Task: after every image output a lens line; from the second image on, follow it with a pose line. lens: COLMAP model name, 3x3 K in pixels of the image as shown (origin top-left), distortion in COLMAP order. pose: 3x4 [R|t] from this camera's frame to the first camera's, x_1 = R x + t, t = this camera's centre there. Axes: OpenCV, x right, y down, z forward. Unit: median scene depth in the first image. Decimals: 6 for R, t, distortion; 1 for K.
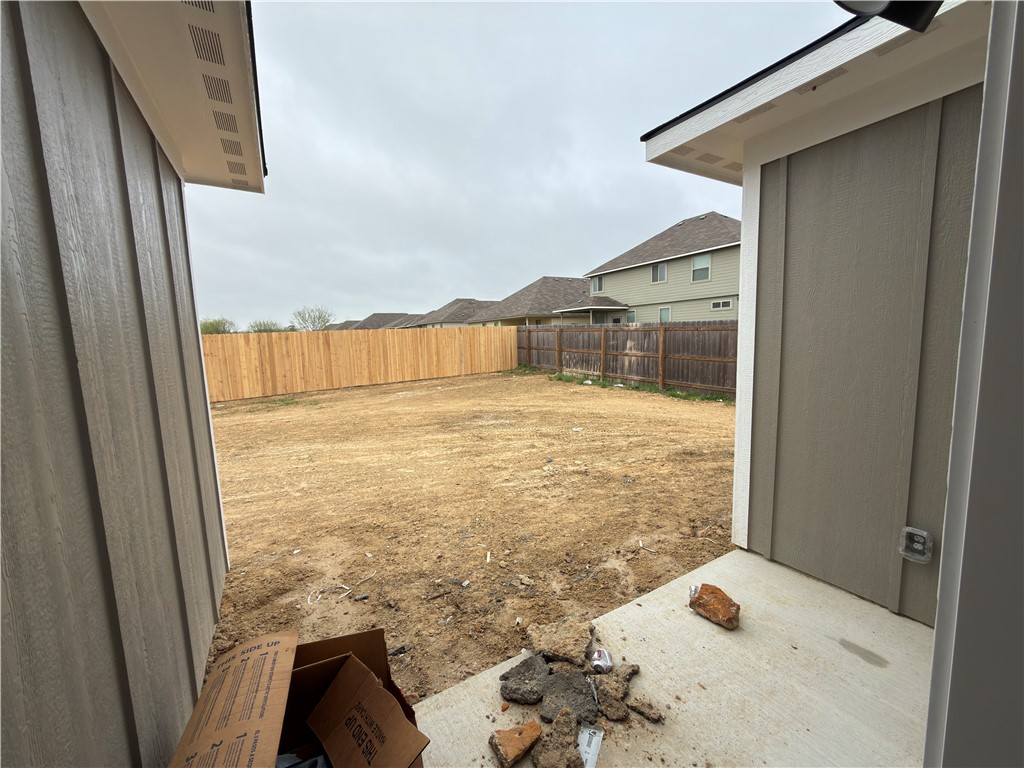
lens RADIAL K [[405.7, 0, 512.3], [0, 405.7, 386.6], [0, 0, 1]] dist [-0.000689, 0.000691]
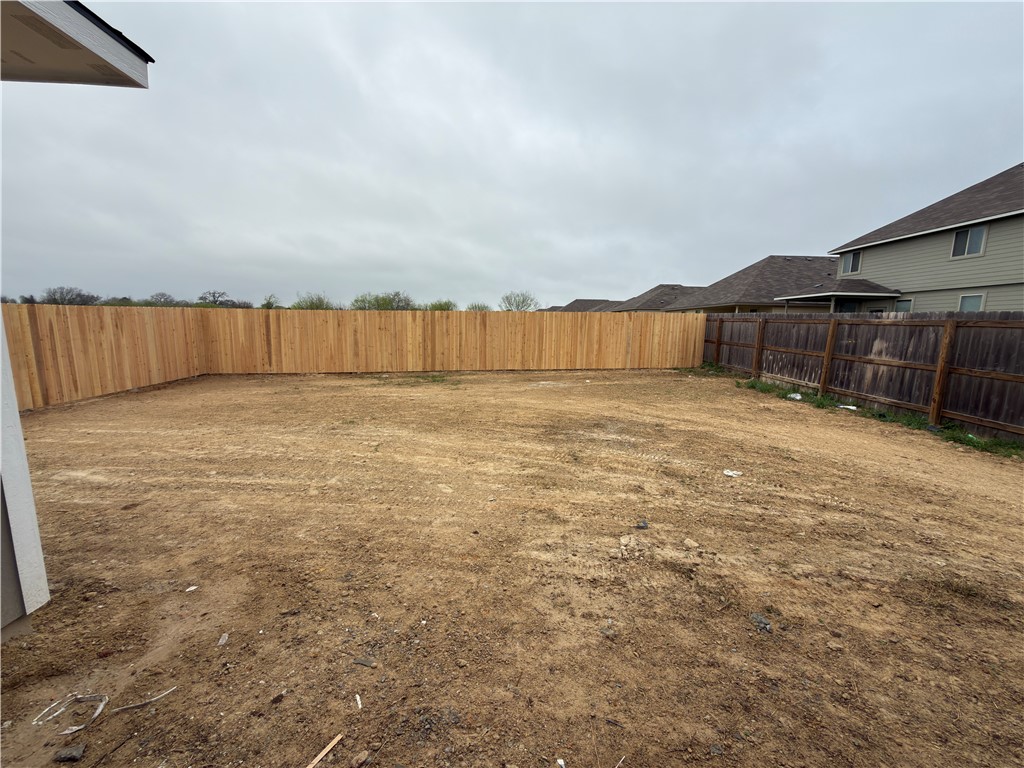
lens RADIAL K [[405.7, 0, 512.2], [0, 405.7, 383.6], [0, 0, 1]] dist [-0.000689, 0.000691]
pose [[0.882130, 0.111697, -0.457569, 0.078938], [-0.101095, 0.993734, 0.047682, -0.017551], [0.460028, 0.004196, 0.887894, 0.165906]]
